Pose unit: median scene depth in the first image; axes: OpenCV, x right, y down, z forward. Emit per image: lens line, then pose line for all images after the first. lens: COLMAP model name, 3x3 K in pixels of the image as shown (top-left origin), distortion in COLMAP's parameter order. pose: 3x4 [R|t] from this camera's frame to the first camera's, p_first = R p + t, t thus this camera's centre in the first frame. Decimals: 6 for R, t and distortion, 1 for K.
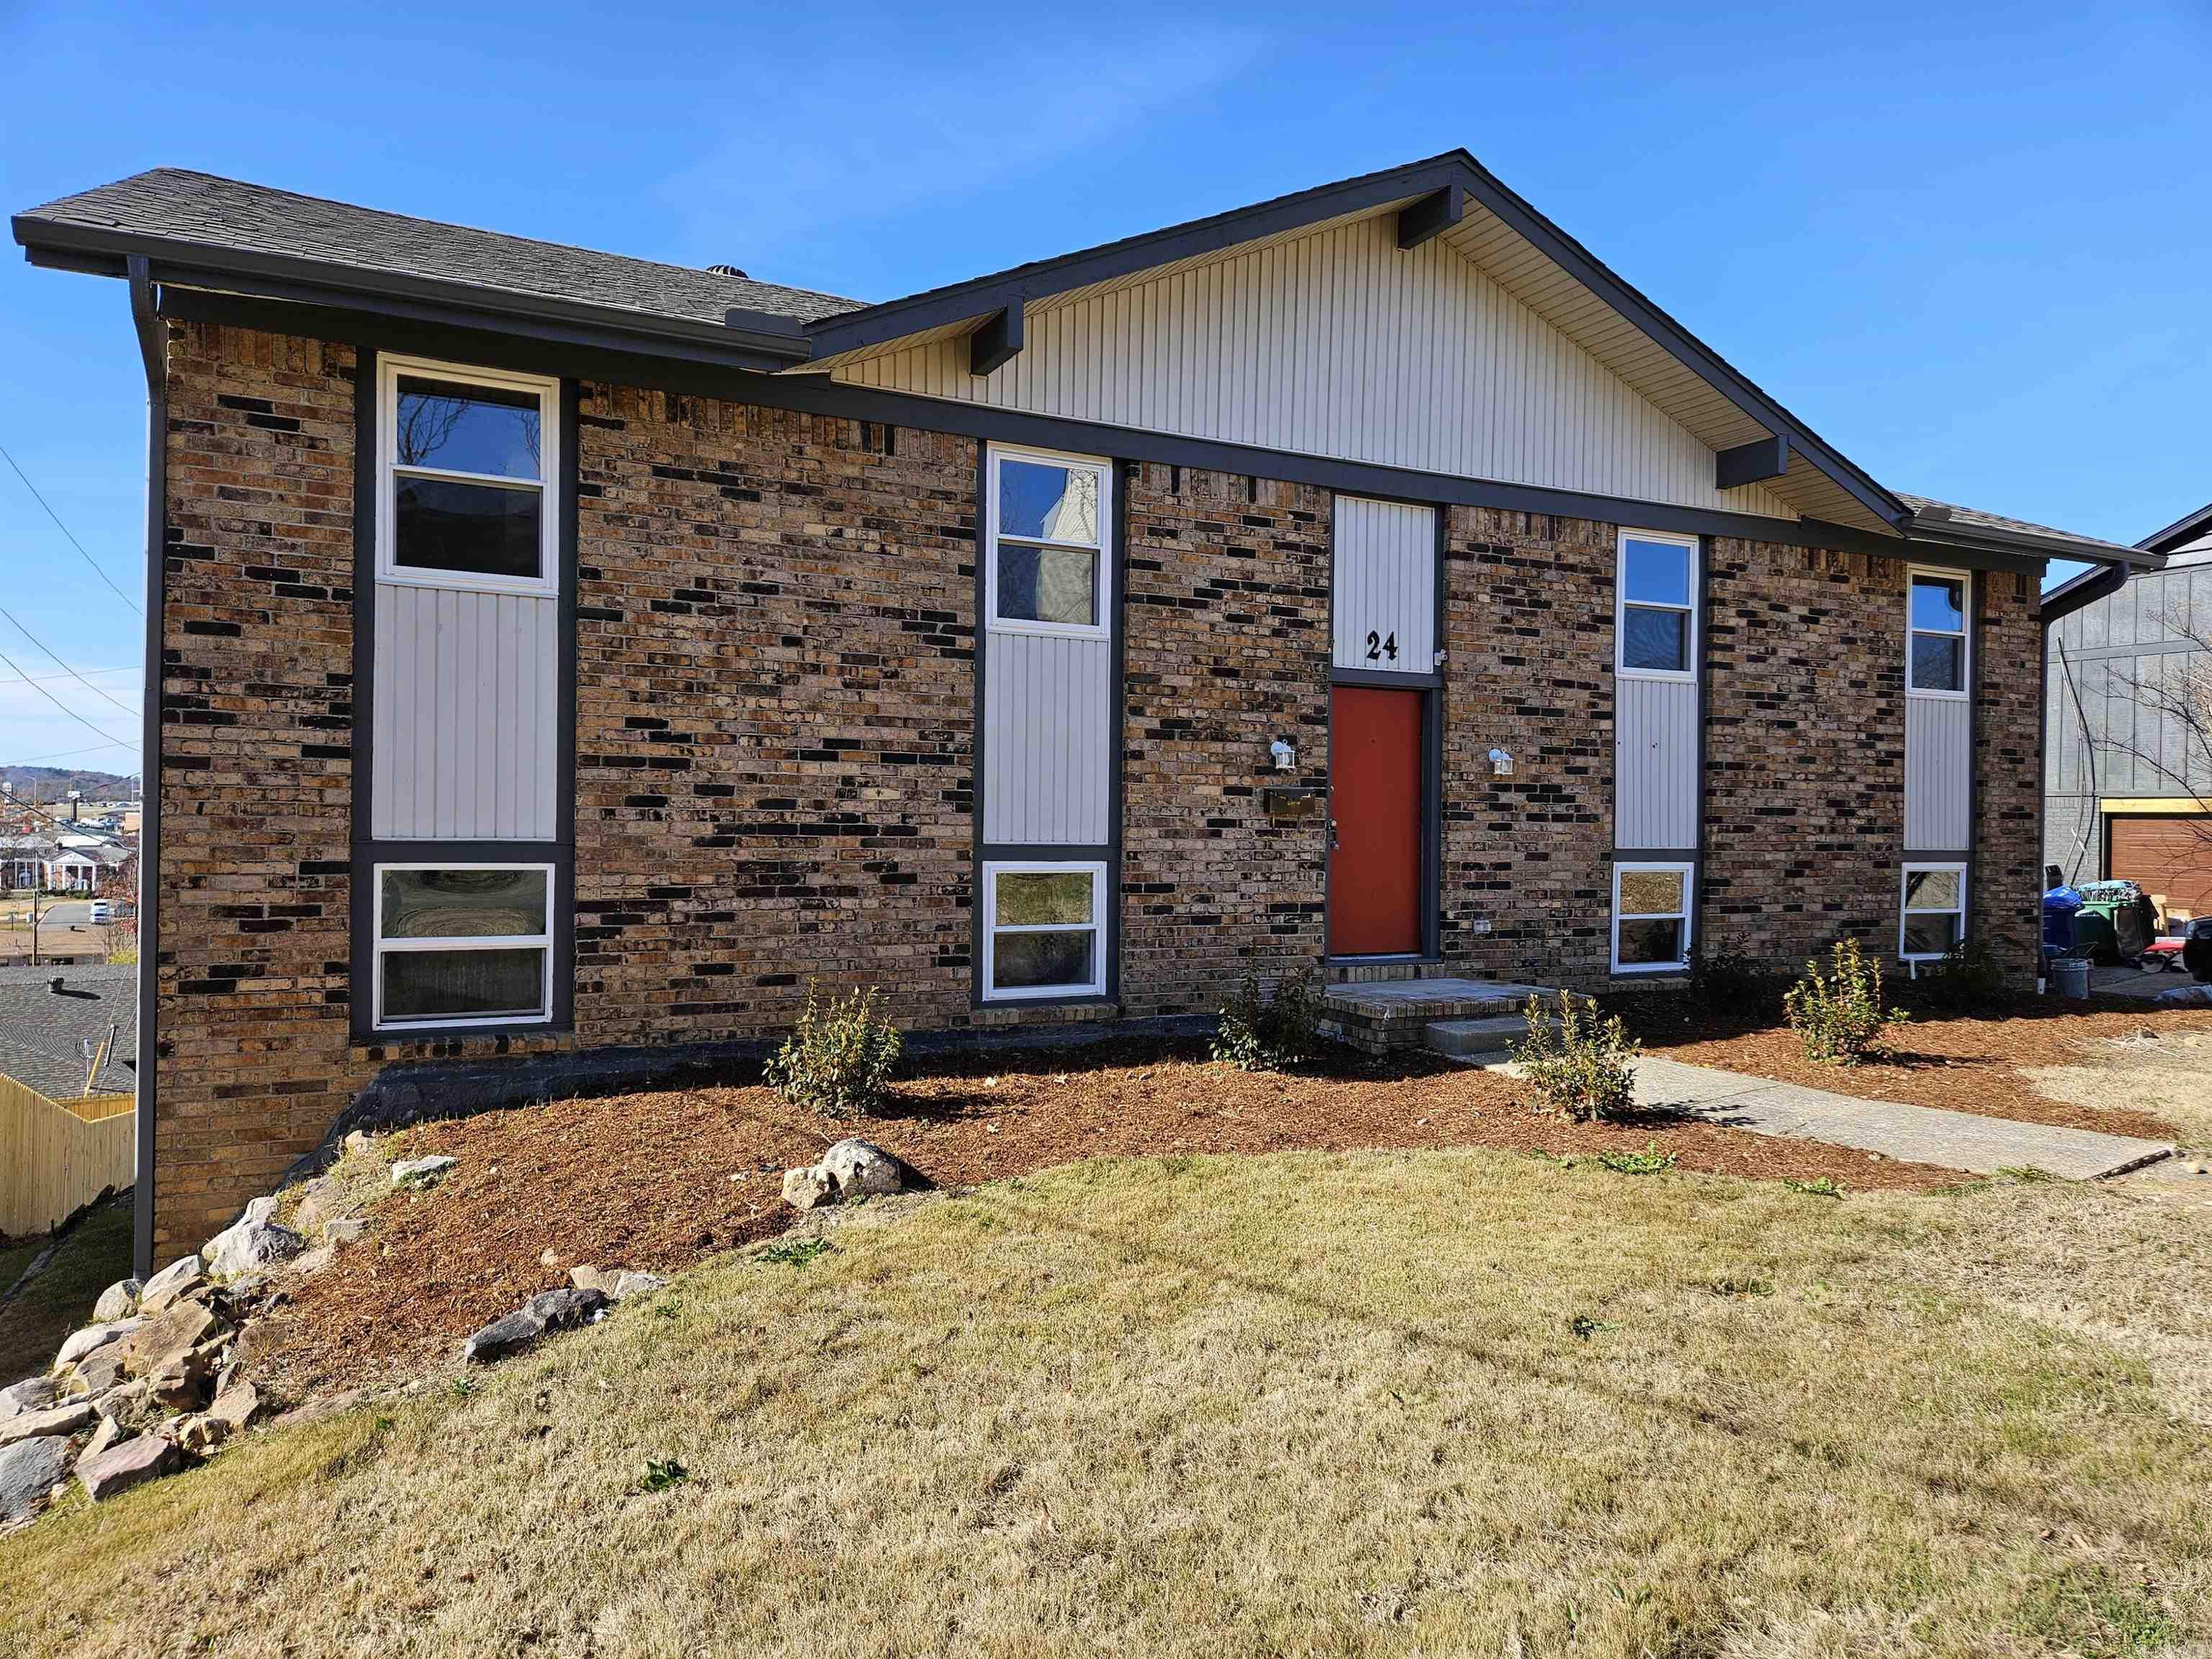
lens RADIAL K [[1462.0, 0, 1114.0], [0, 1462.0, 831.3], [0, 0, 1]] dist [0.096569, -0.084155]
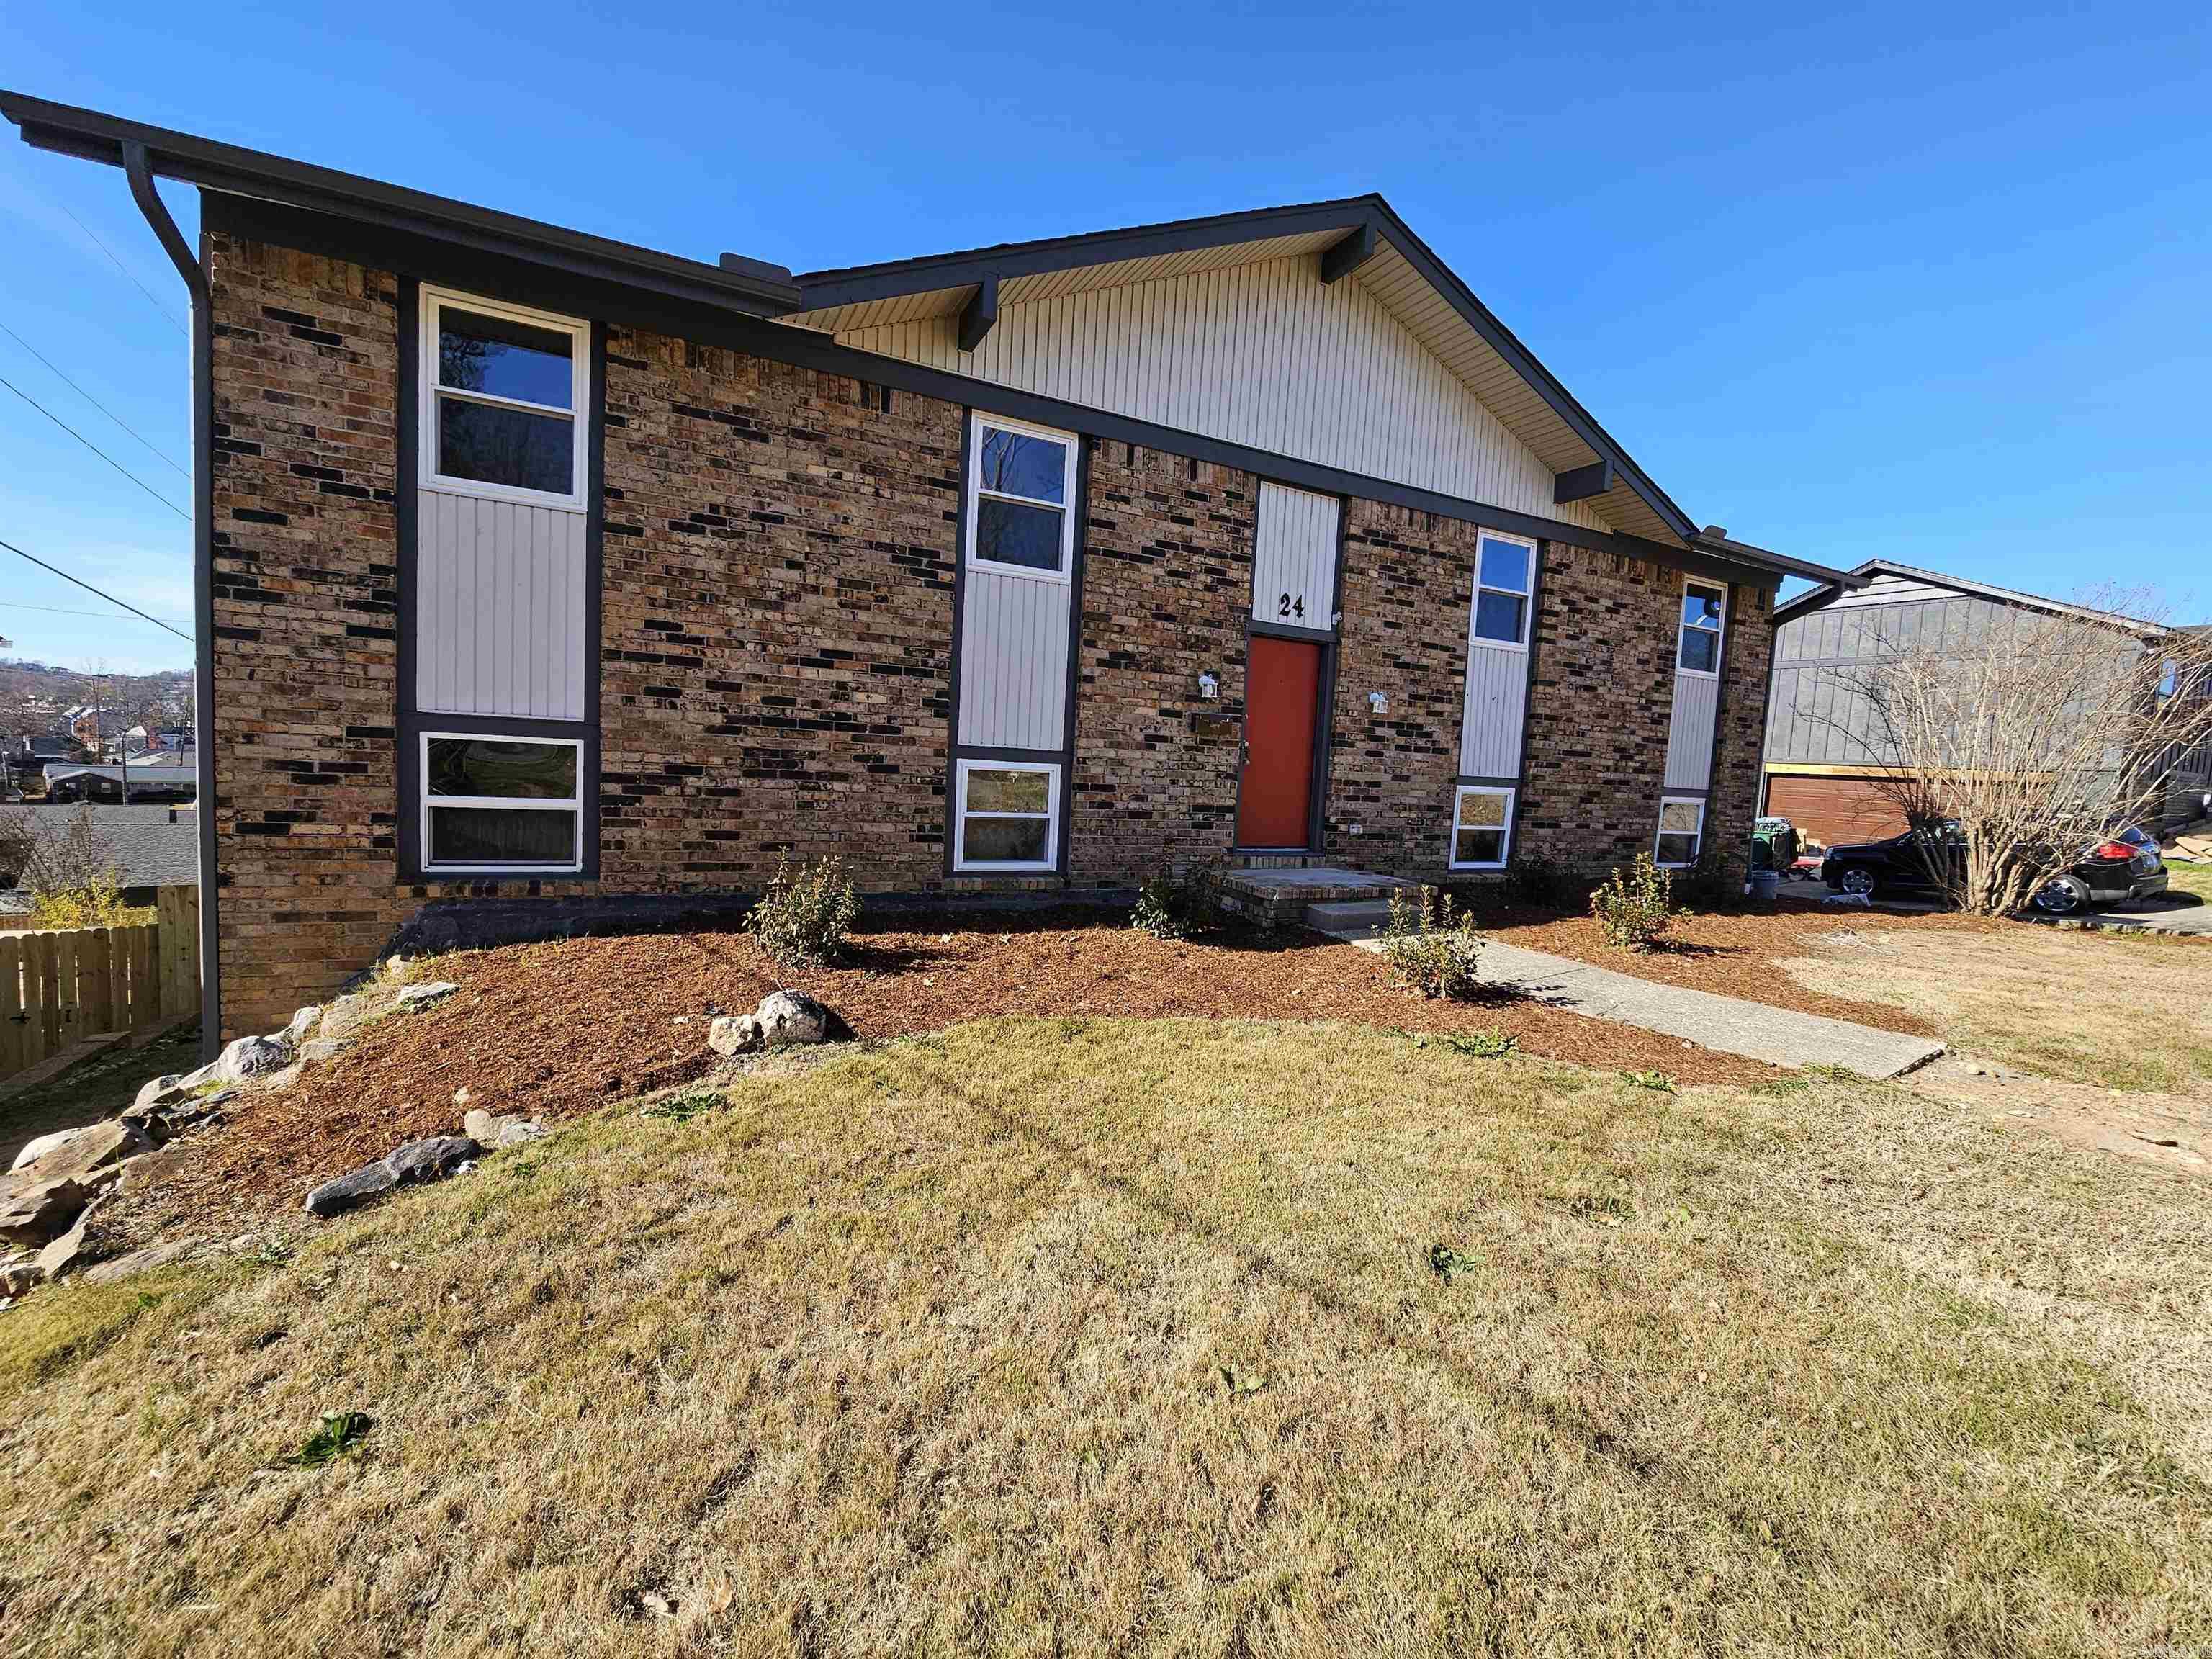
lens RADIAL K [[917.9, 0, 1119.0], [0, 917.9, 830.7], [0, 0, 1]] dist [-0.001436, 0.000298]
pose [[0.998956, 0.045545, -0.003554, 0.055905], [-0.045147, 0.996120, 0.075544, 0.017589], [0.006981, -0.075305, 0.997136, 0.240753]]
